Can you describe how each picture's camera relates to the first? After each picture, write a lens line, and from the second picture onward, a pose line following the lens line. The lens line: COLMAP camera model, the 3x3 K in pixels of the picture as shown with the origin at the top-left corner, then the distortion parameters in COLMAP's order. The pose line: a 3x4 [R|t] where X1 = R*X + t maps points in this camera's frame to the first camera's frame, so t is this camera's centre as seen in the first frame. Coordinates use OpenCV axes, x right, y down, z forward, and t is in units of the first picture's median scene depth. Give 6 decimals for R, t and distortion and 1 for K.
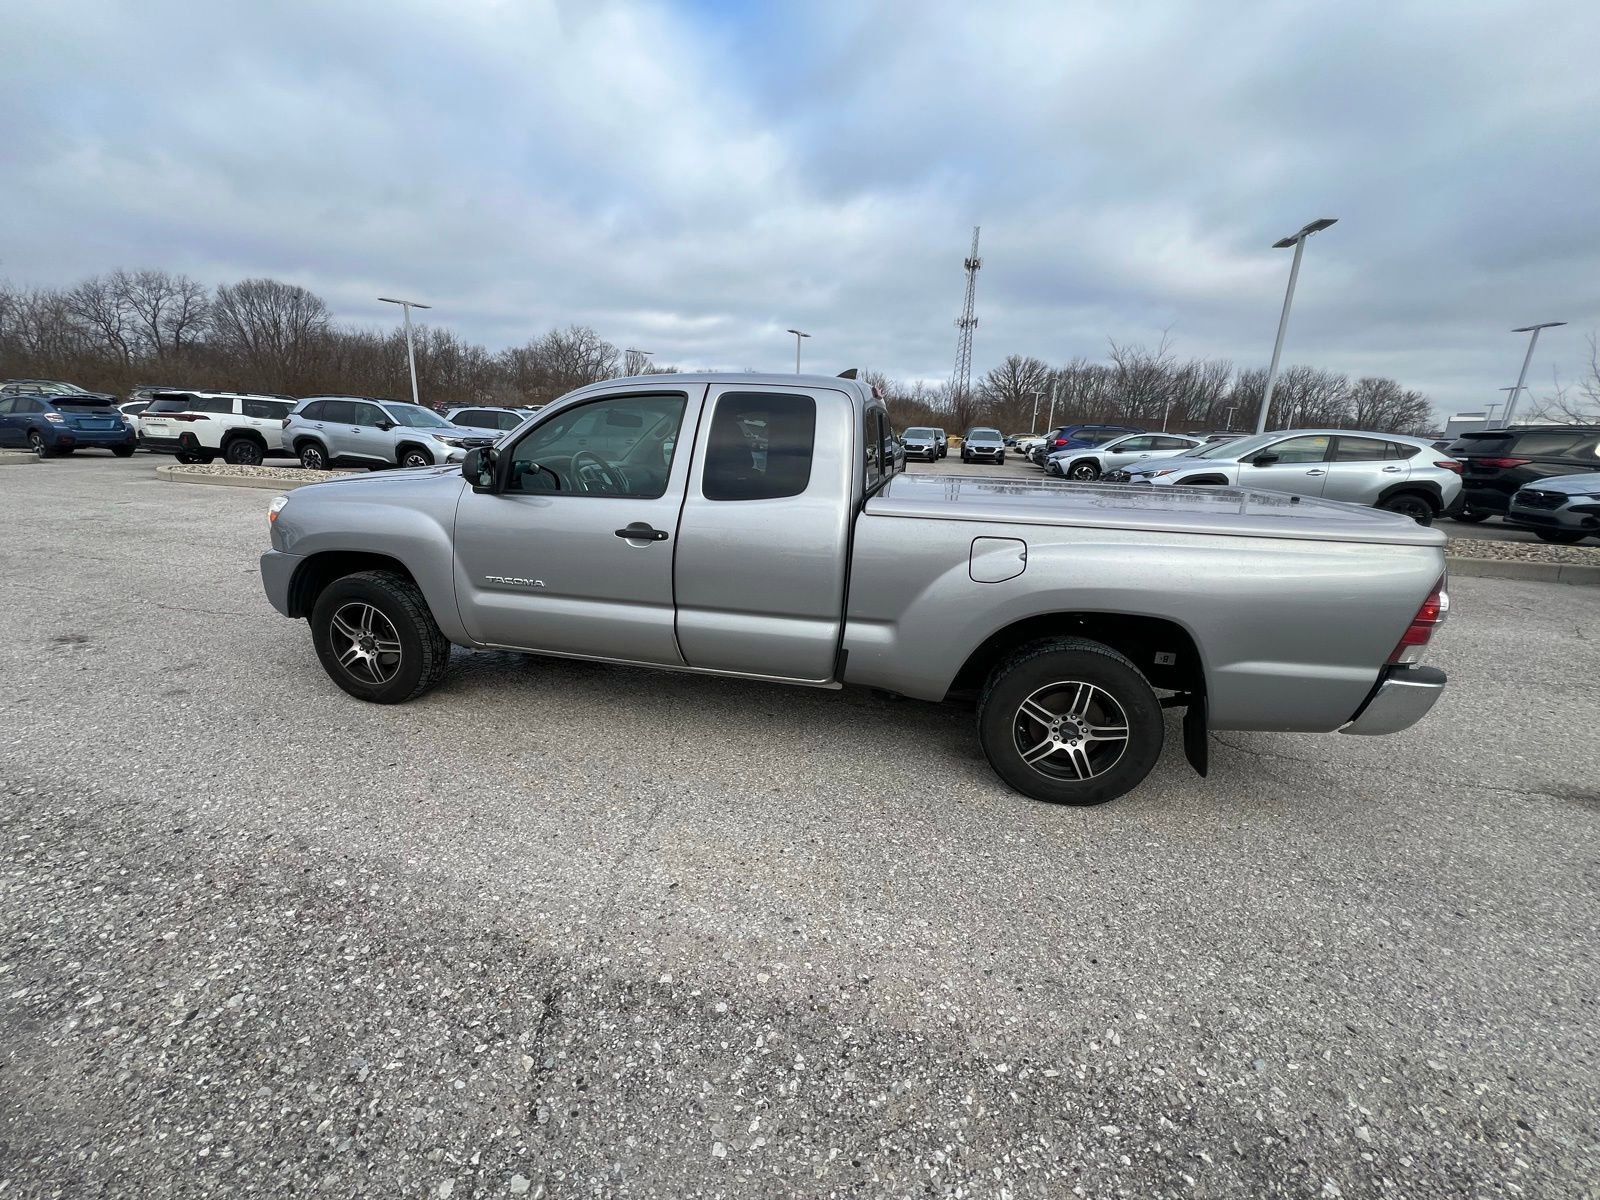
lens RADIAL K [[637.4, 0, 795.6], [0, 637.4, 597.2], [0, 0, 1]] dist [-0.001823, 0.000196]
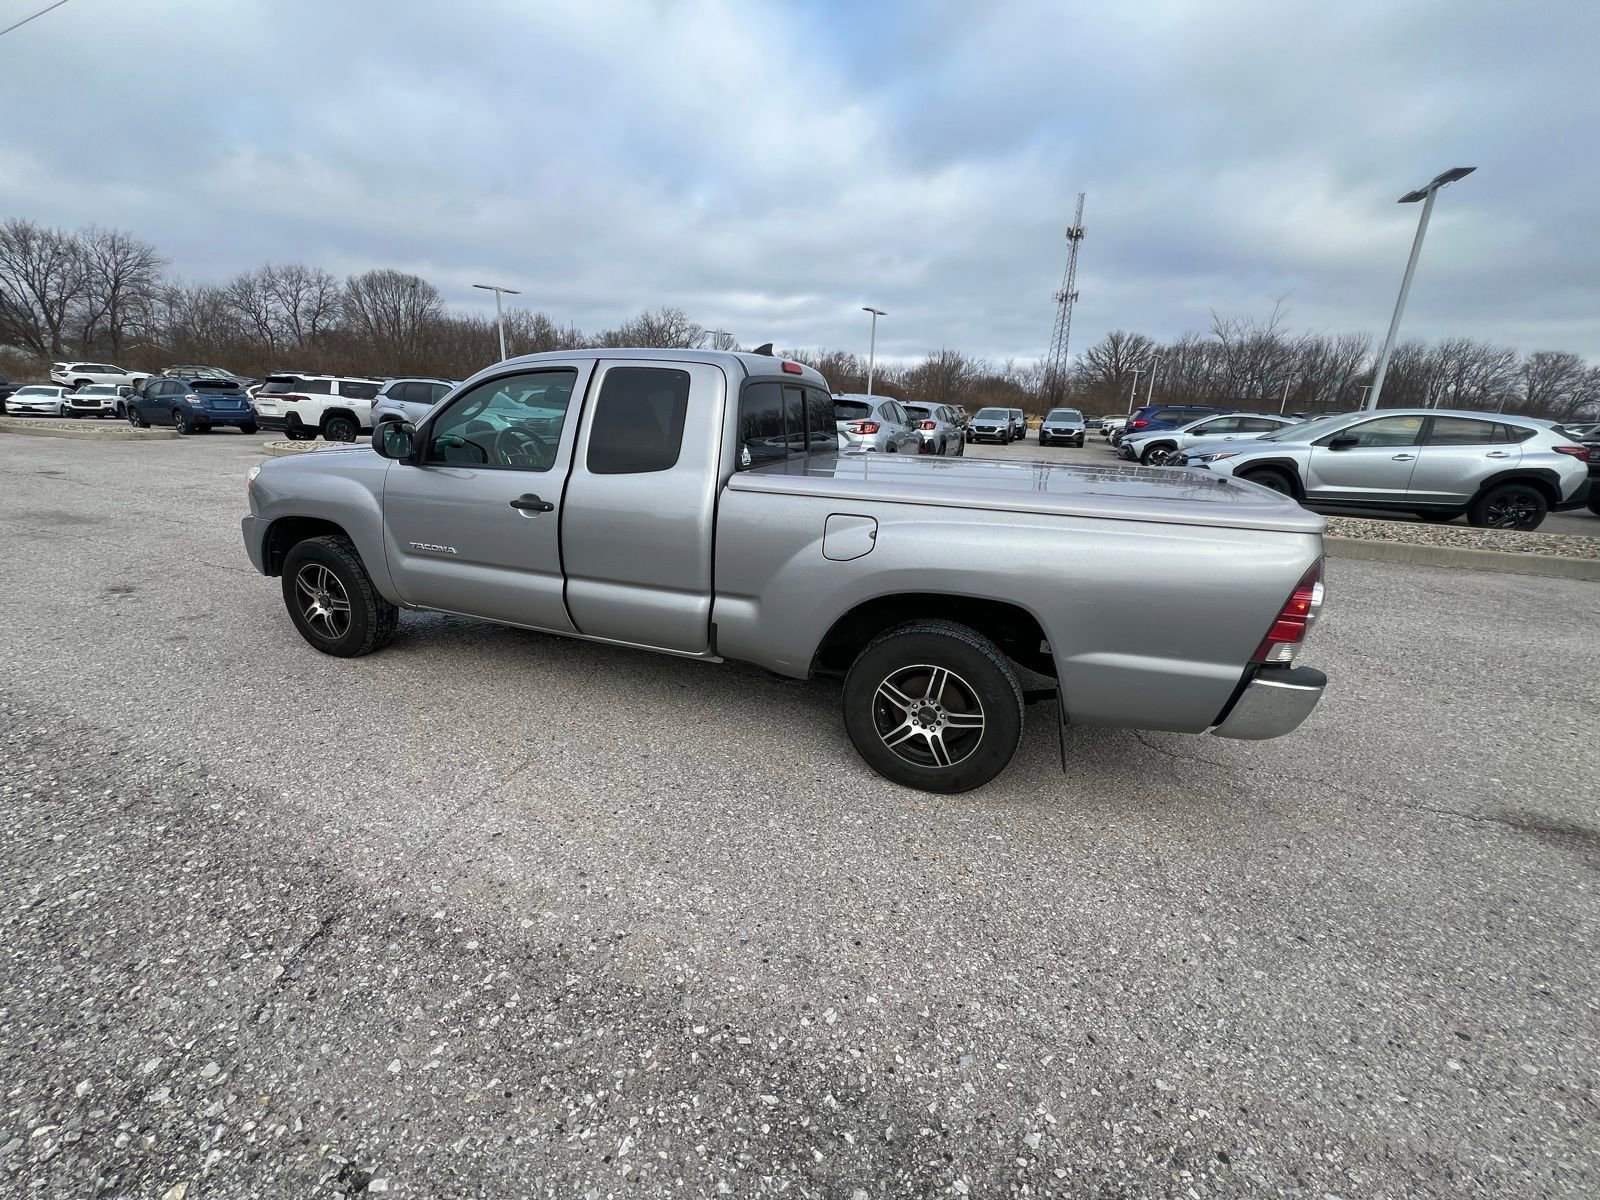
lens RADIAL K [[637.4, 0, 795.6], [0, 637.4, 597.2], [0, 0, 1]] dist [-0.001823, 0.000196]
pose [[0.991492, 0.037280, -0.124718, 0.223878], [-0.033817, 0.998985, 0.029766, 0.004230], [0.125701, -0.025295, 0.991746, 0.009350]]
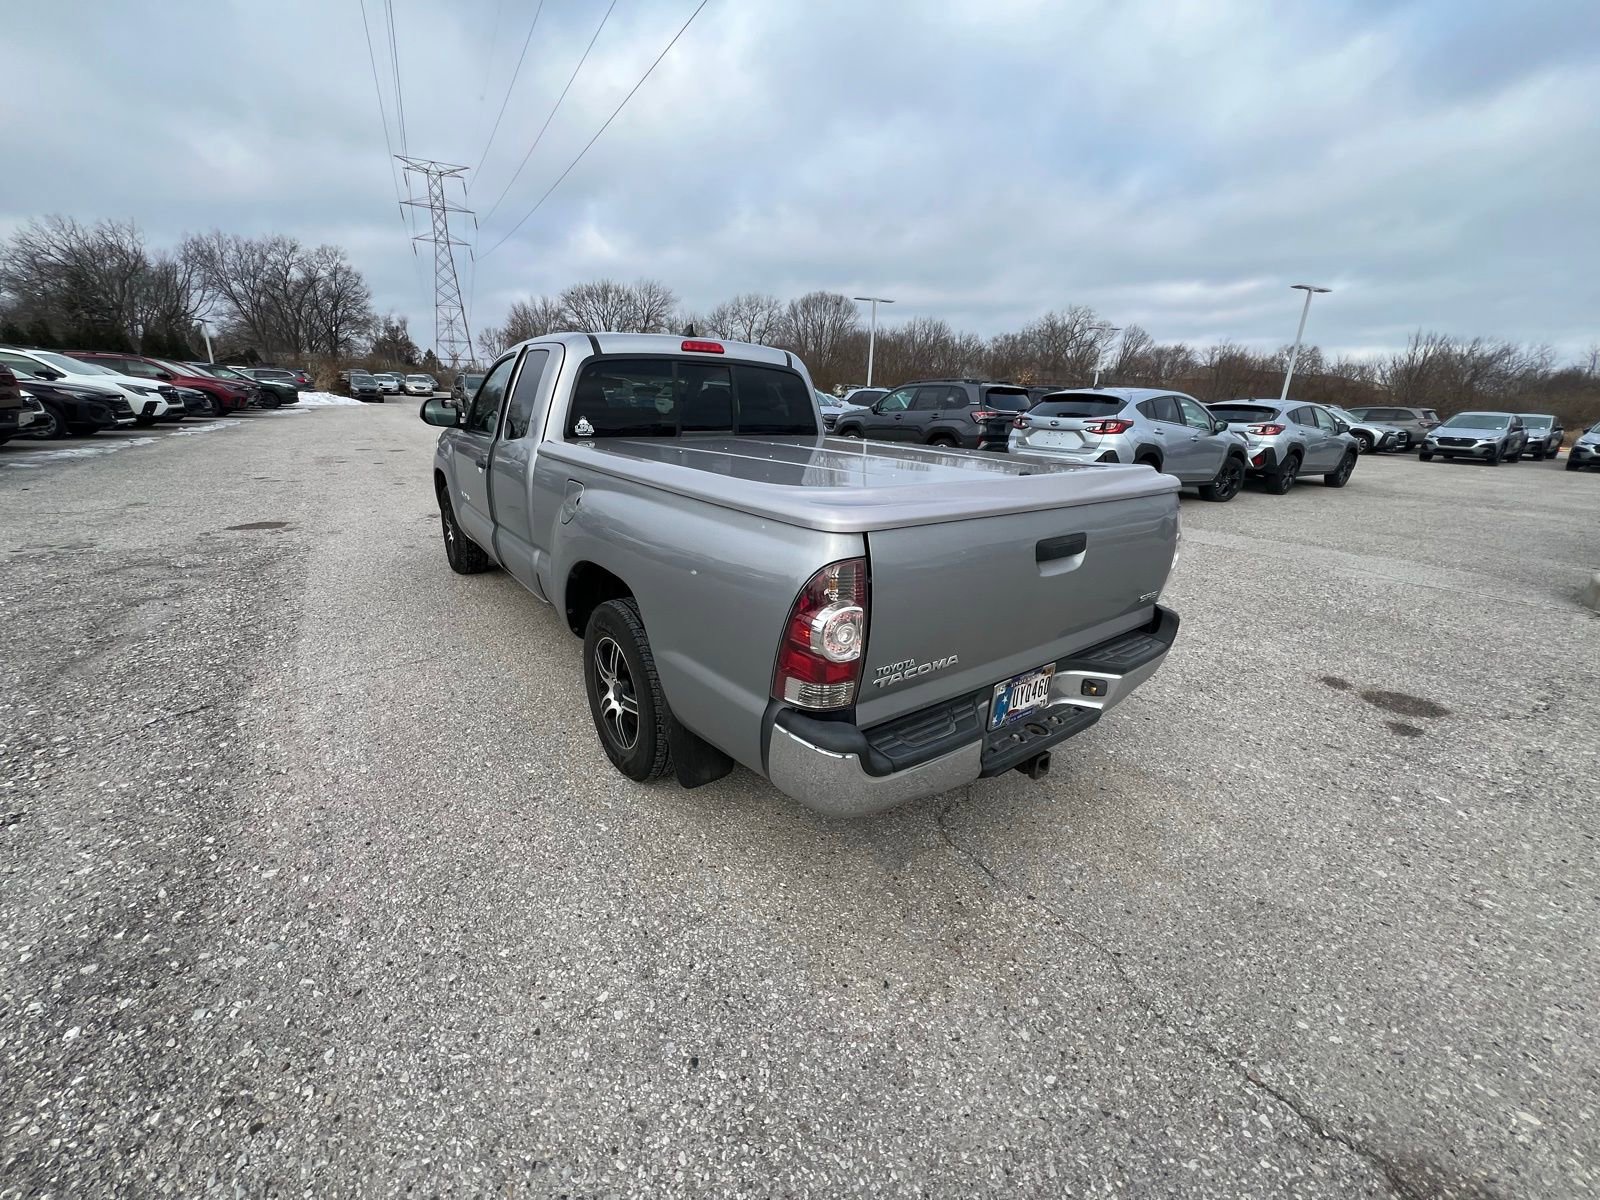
lens RADIAL K [[637.4, 0, 795.6], [0, 637.4, 597.2], [0, 0, 1]] dist [-0.001823, 0.000196]
pose [[0.759930, 0.188622, -0.622036, 0.775495], [-0.175026, 0.981004, 0.083648, -0.035829], [0.625997, 0.045306, 0.778508, 0.272379]]
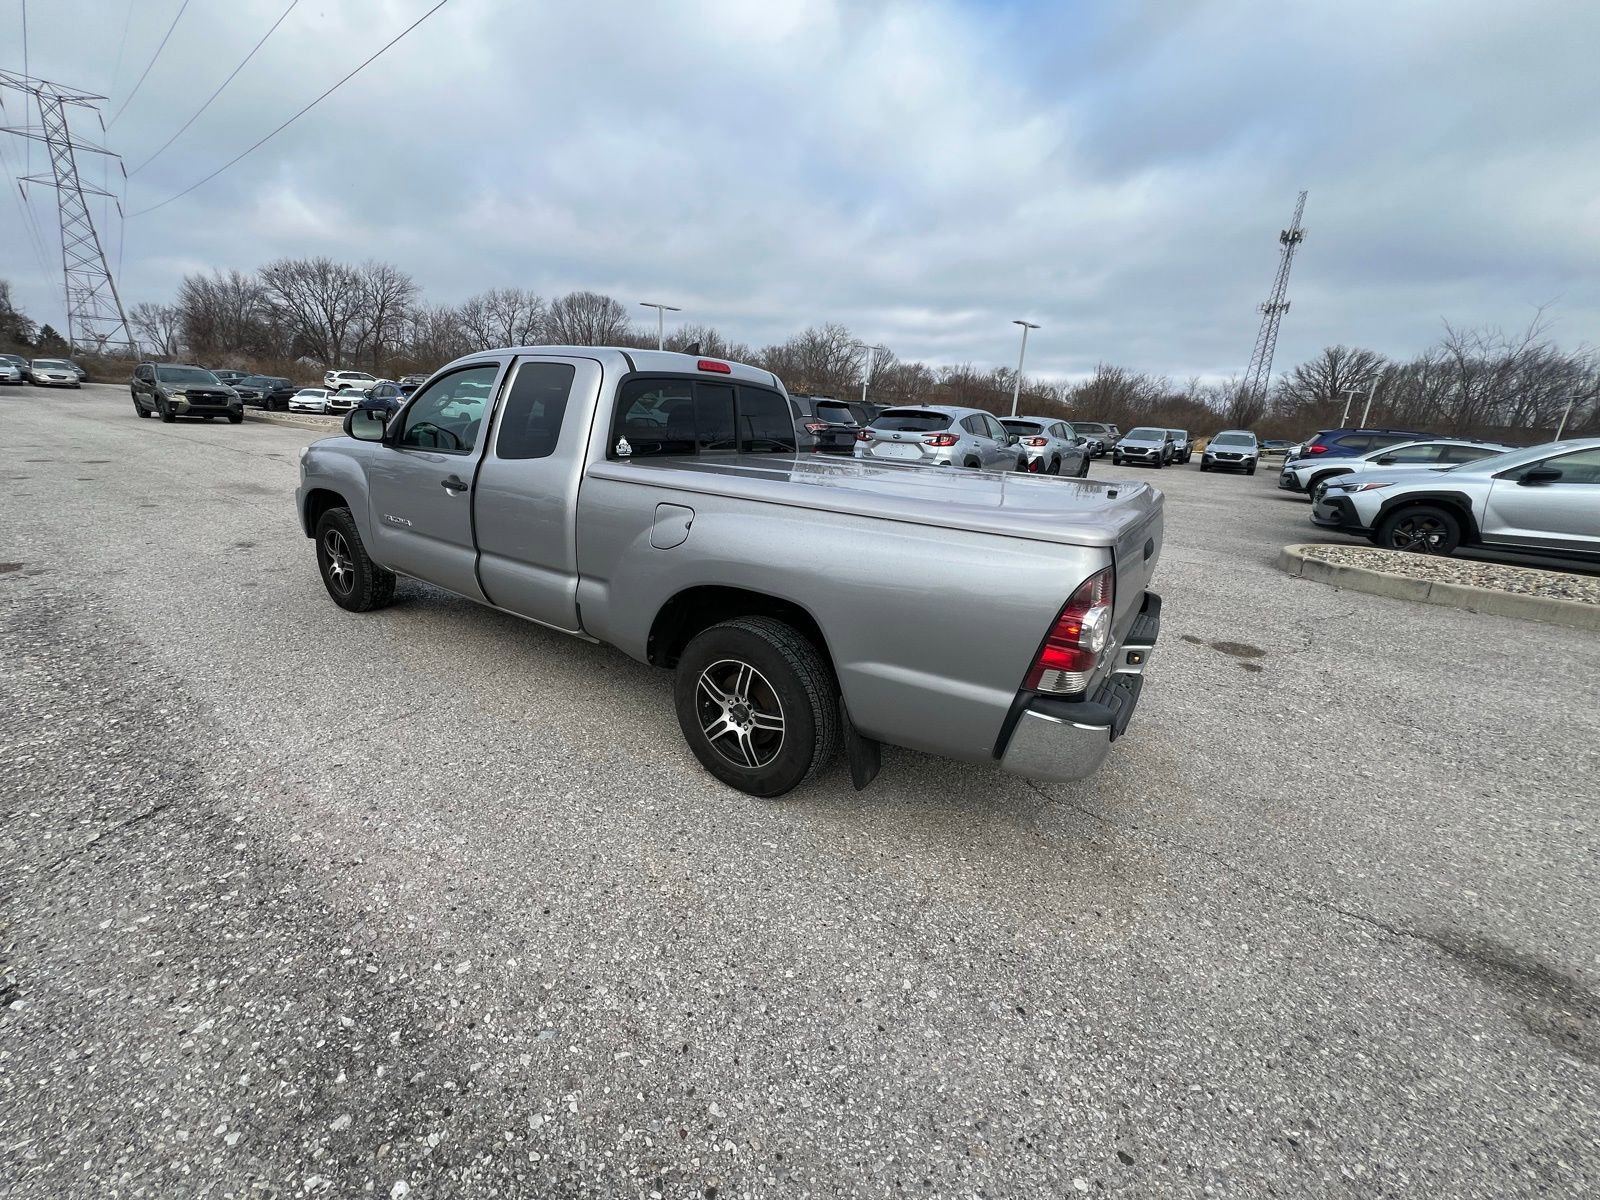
lens RADIAL K [[637.4, 0, 795.6], [0, 637.4, 597.2], [0, 0, 1]] dist [-0.001823, 0.000196]
pose [[0.932806, 0.118721, -0.340263, 0.527347], [-0.116908, 0.992805, 0.025906, 0.001380], [0.340890, 0.015614, 0.939973, 0.082252]]
